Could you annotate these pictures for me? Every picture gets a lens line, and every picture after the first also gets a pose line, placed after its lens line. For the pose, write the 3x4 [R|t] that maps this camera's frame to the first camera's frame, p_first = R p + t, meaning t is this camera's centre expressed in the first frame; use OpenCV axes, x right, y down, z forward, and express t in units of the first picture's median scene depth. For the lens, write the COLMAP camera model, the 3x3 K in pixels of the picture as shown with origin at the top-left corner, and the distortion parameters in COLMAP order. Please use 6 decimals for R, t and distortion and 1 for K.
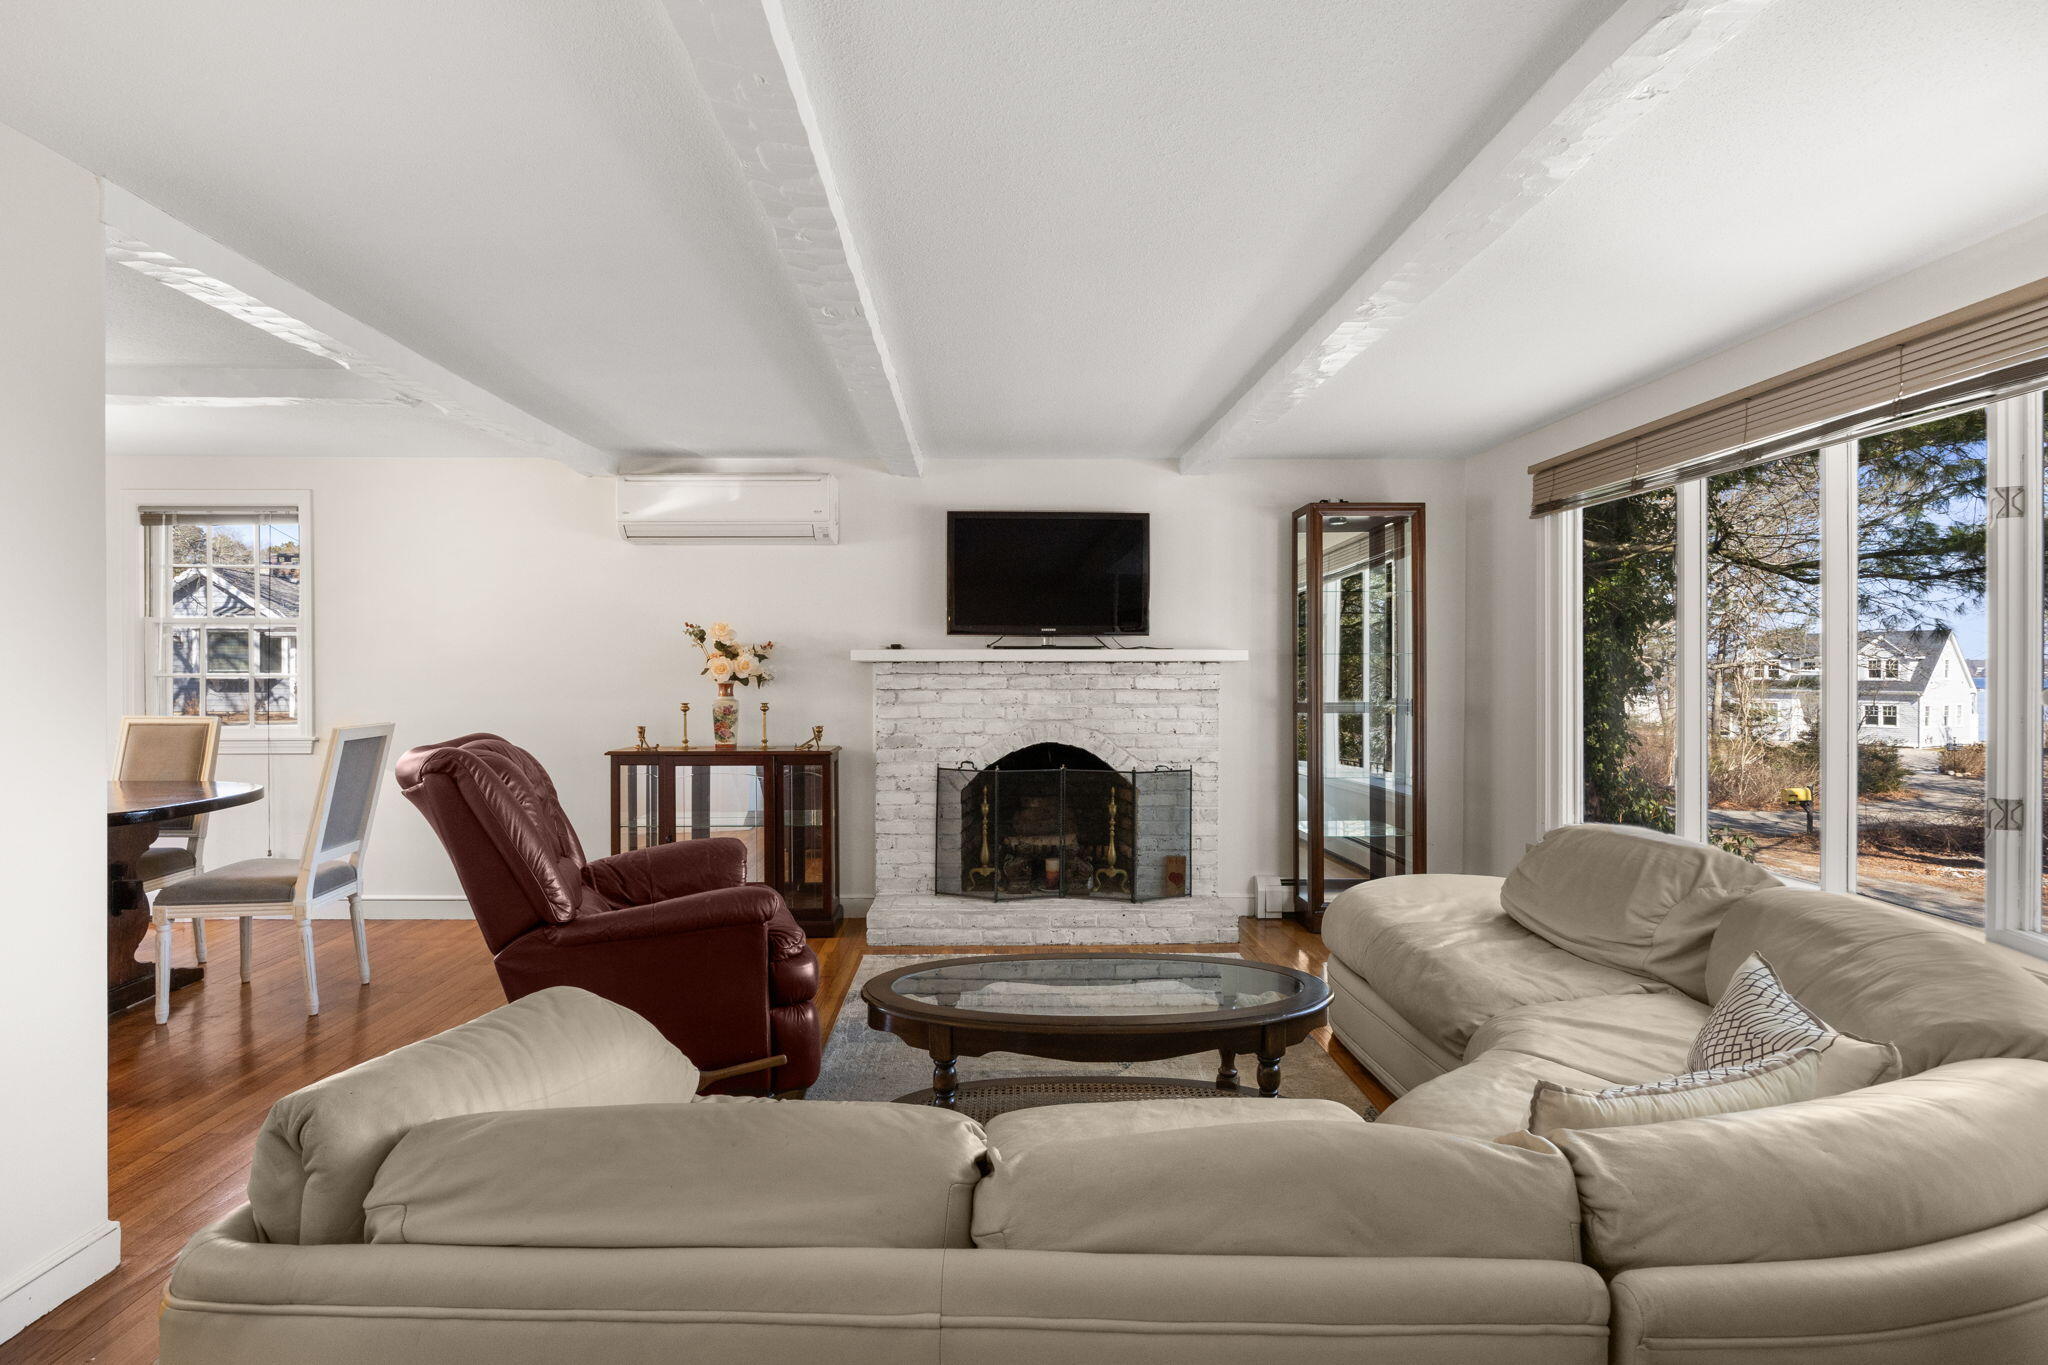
lens RADIAL K [[1019.5, 0, 1024.0], [0, 1019.5, 682.5], [0, 0, 1]] dist [-0.003032, -0.000343]
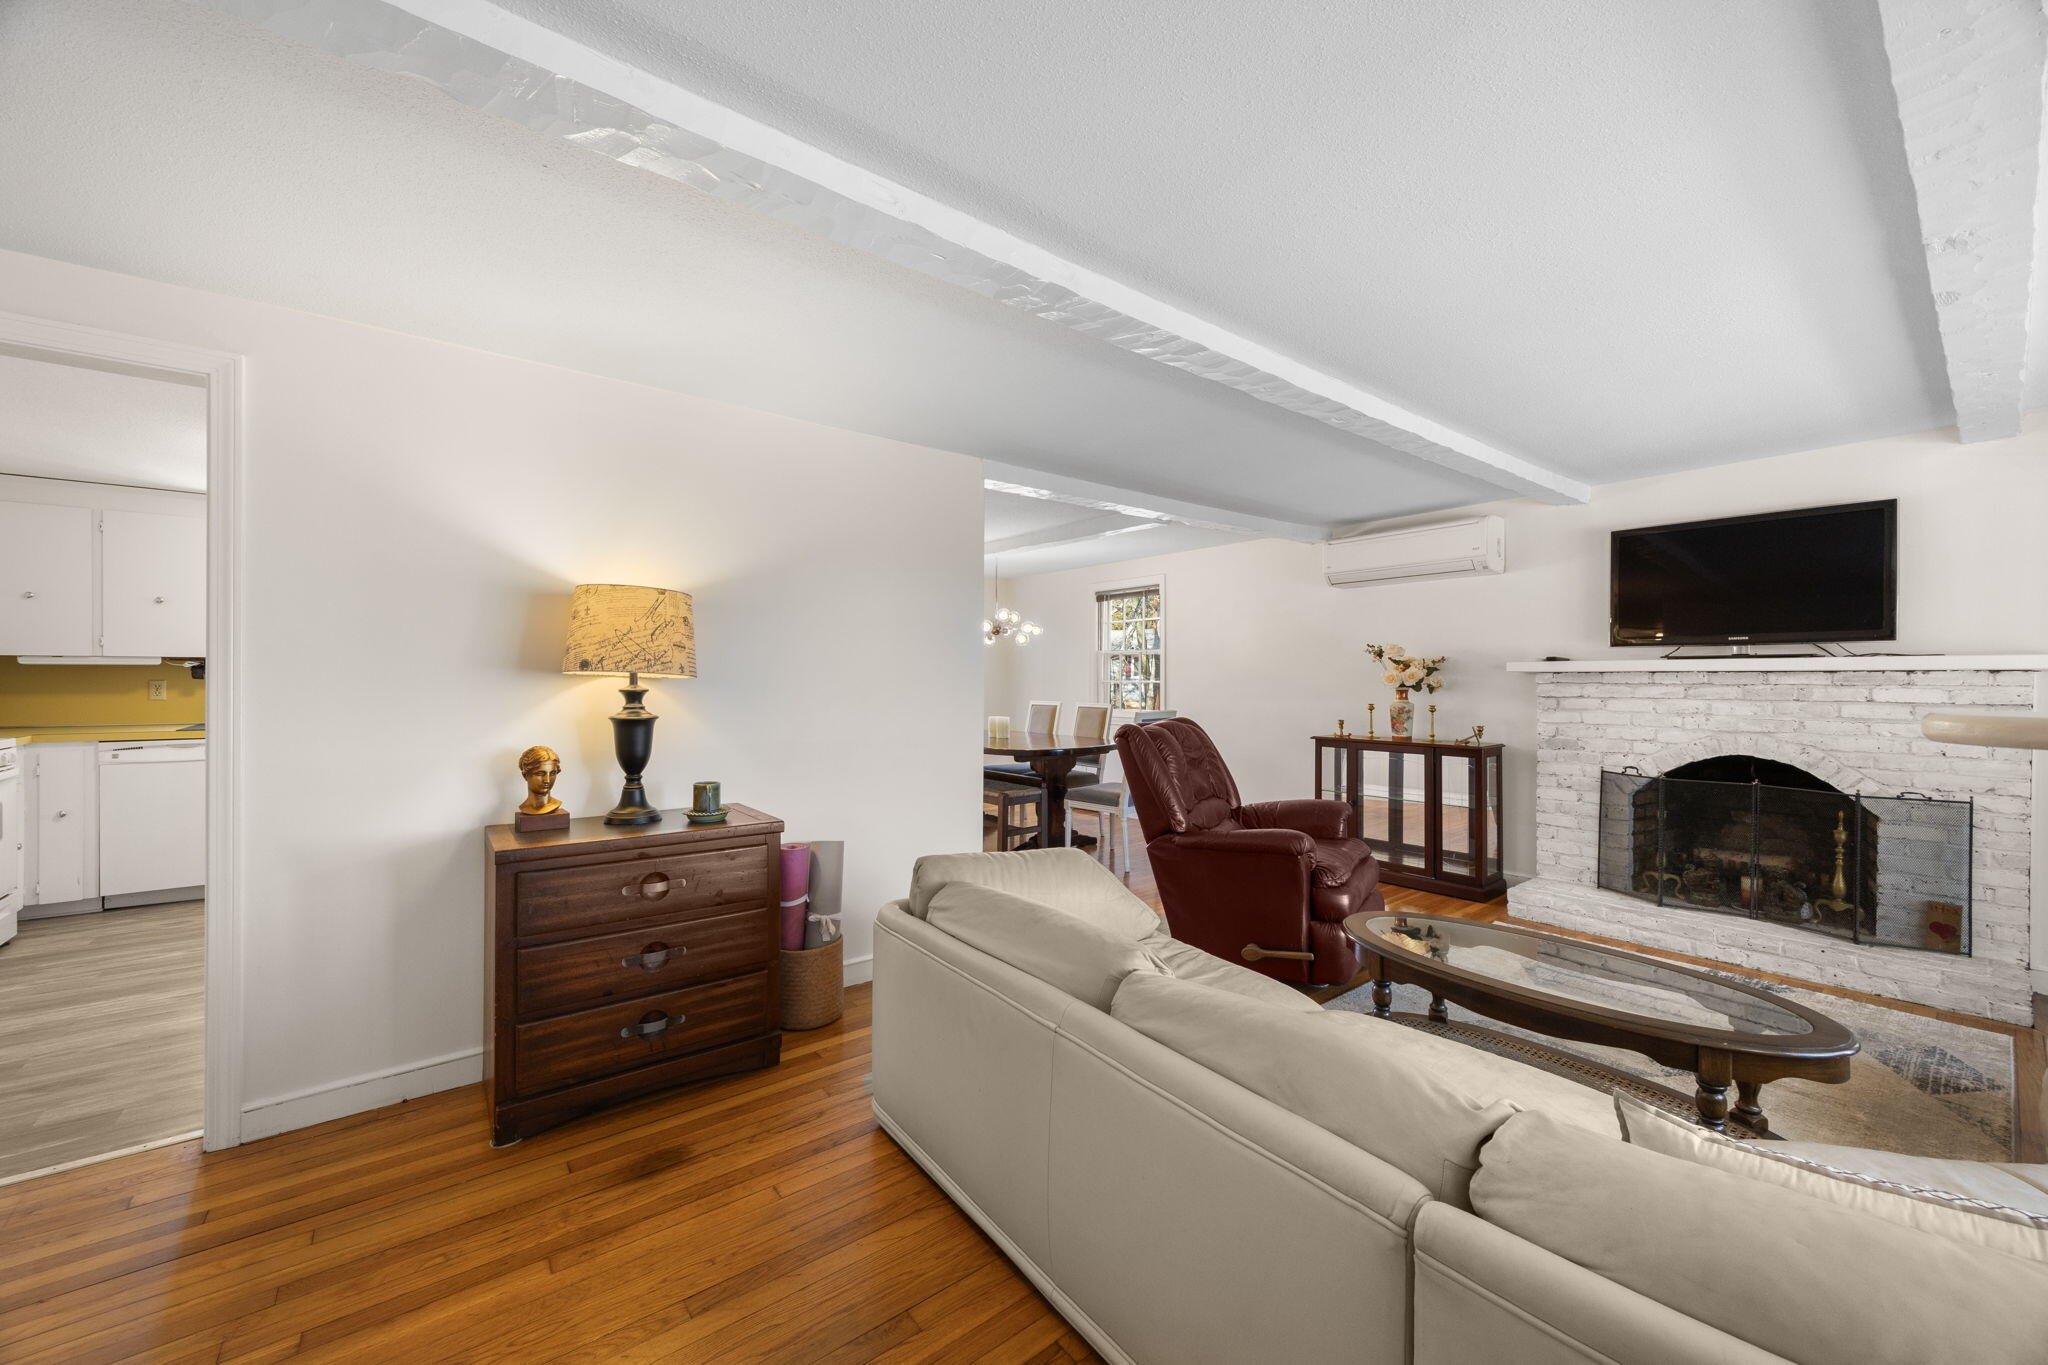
lens RADIAL K [[776.6, 0, 1024.0], [0, 776.6, 682.5], [0, 0, 1]] dist [-0.000217, -0.000003]
pose [[0.608957, 0.005038, -0.793187, 0.194808], [-0.010534, 0.999943, -0.001736, -0.001399], [0.793133, 0.009412, 0.608975, 0.015017]]
